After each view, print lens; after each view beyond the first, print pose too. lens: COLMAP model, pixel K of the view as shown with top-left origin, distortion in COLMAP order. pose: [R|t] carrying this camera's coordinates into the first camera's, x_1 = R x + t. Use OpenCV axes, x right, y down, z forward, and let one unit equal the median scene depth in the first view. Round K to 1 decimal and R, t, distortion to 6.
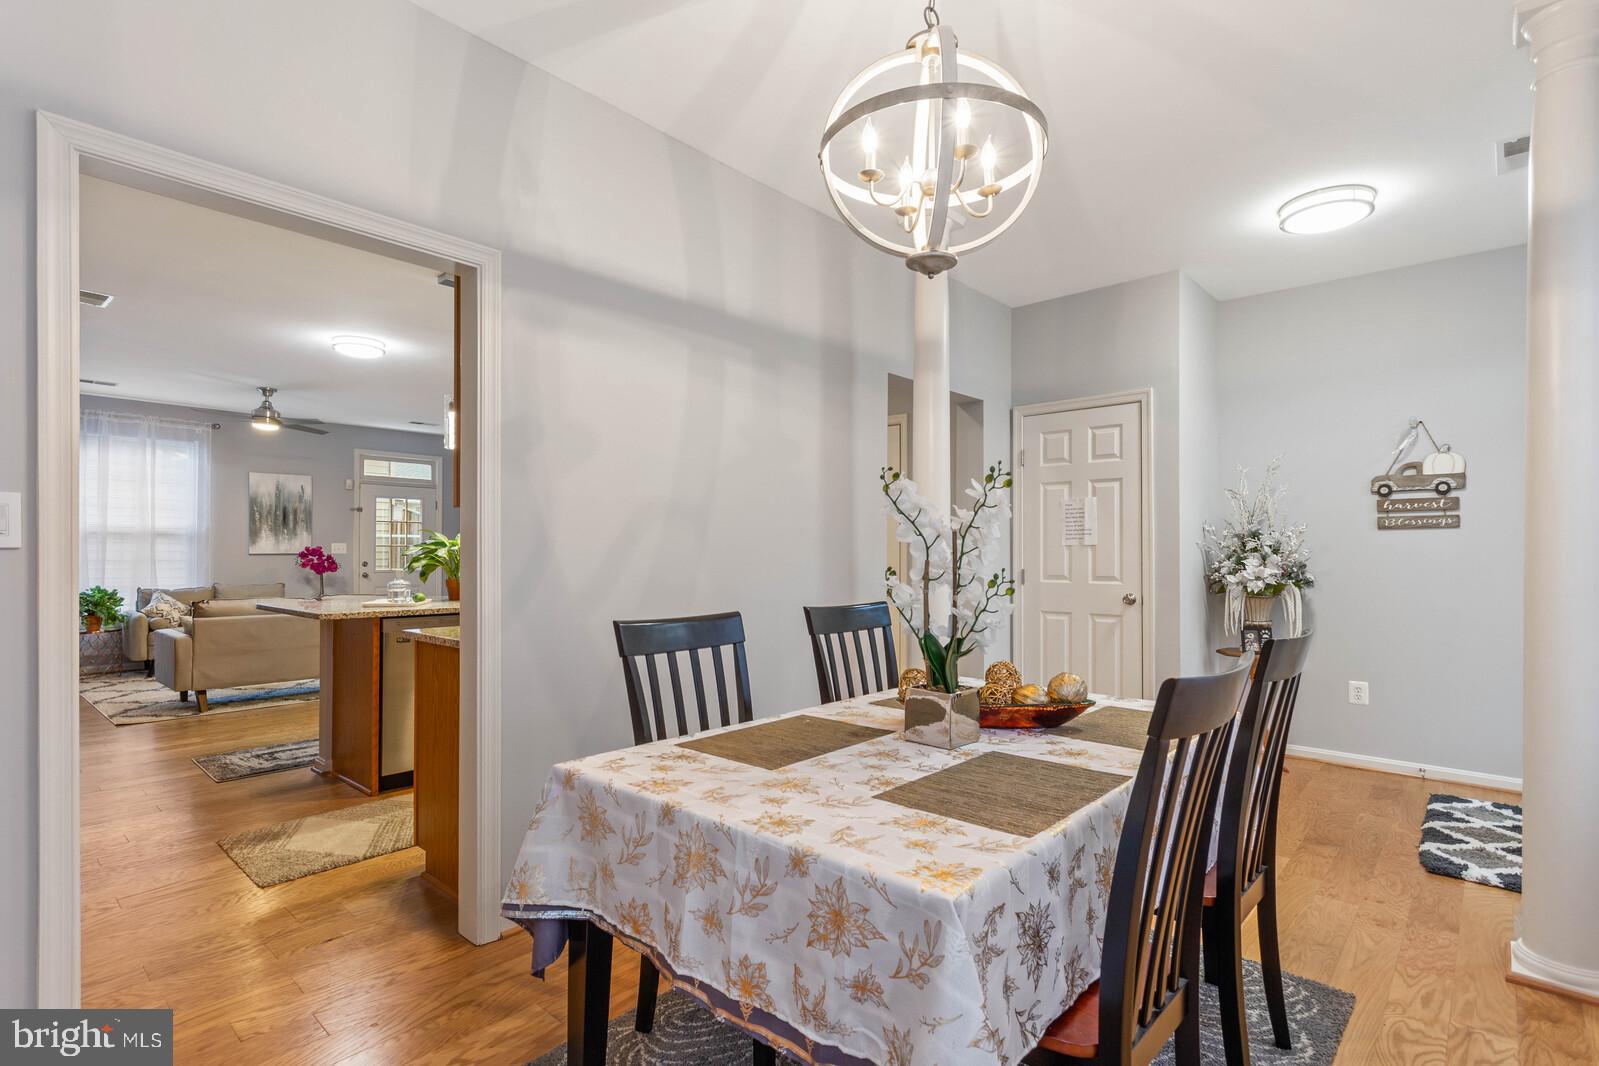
lens RADIAL K [[762.8, 0, 815.6], [0, 762.8, 554.9], [0, 0, 1]] dist [0.002595, 0.000404]
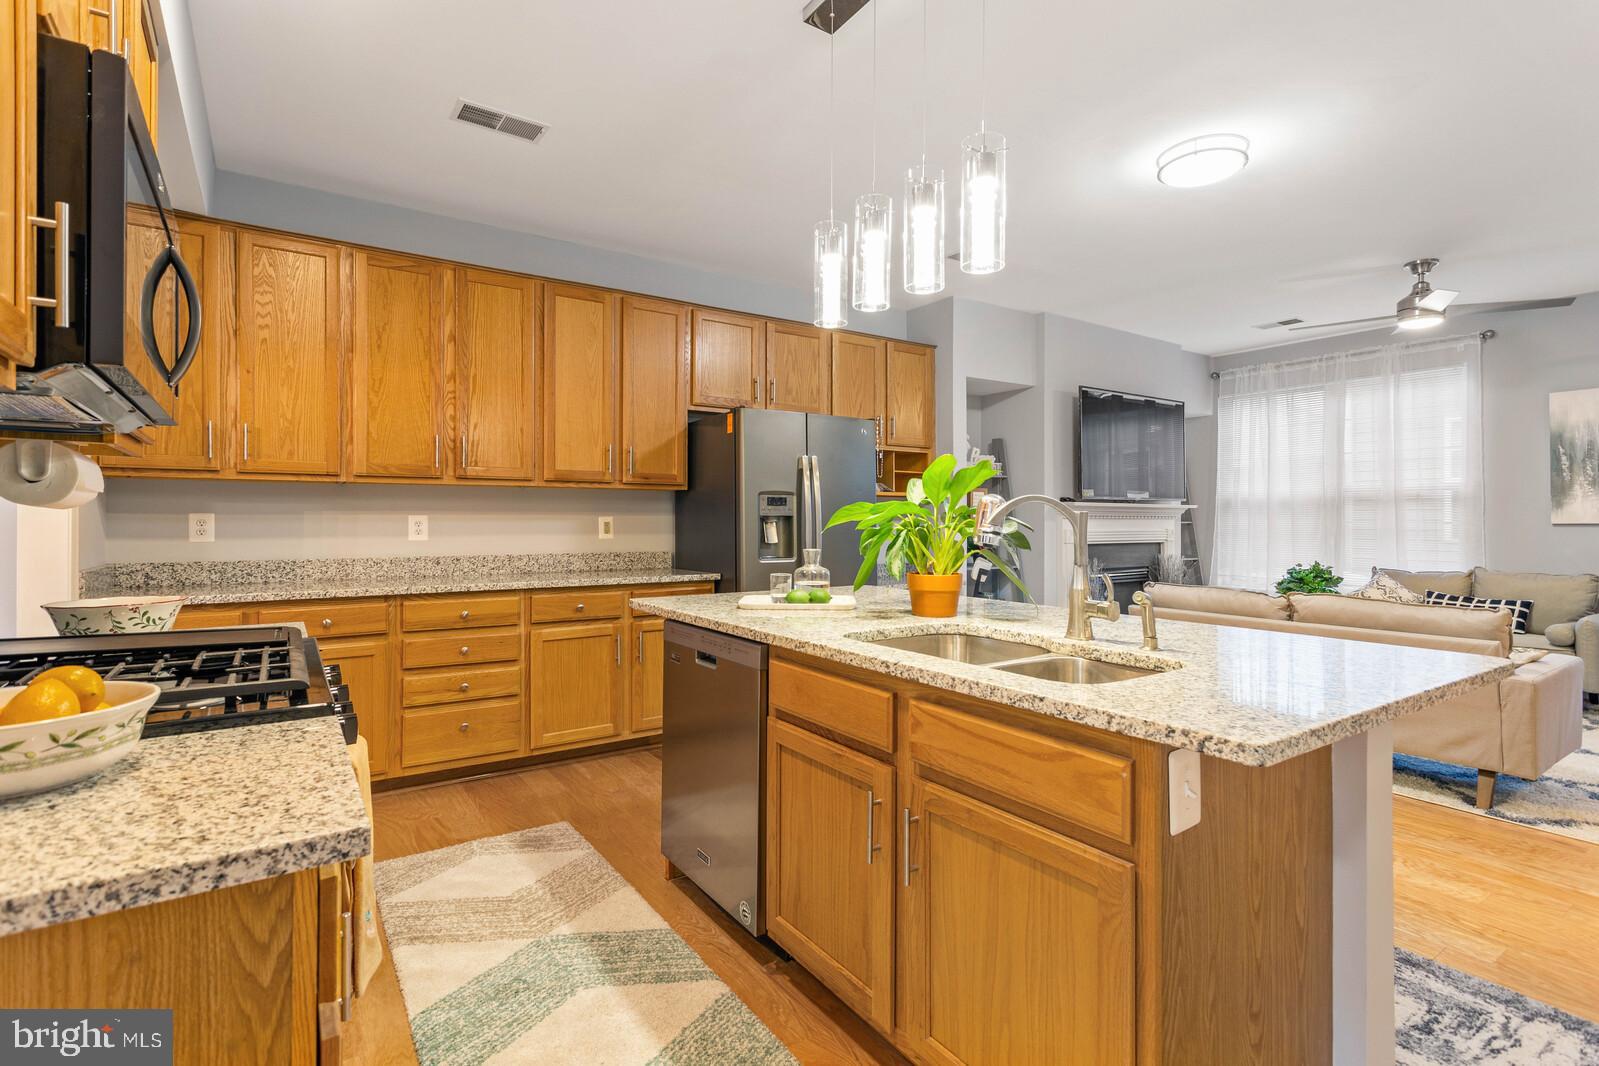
lens RADIAL K [[762.8, 0, 786.3], [0, 762.8, 521.2], [0, 0, 1]] dist [0.002595, 0.000404]
pose [[-0.252453, -0.000982, -0.967609, 0.027217], [-0.003671, 0.999993, -0.000057, -0.001143], [0.967602, 0.003538, -0.252455, 0.641666]]
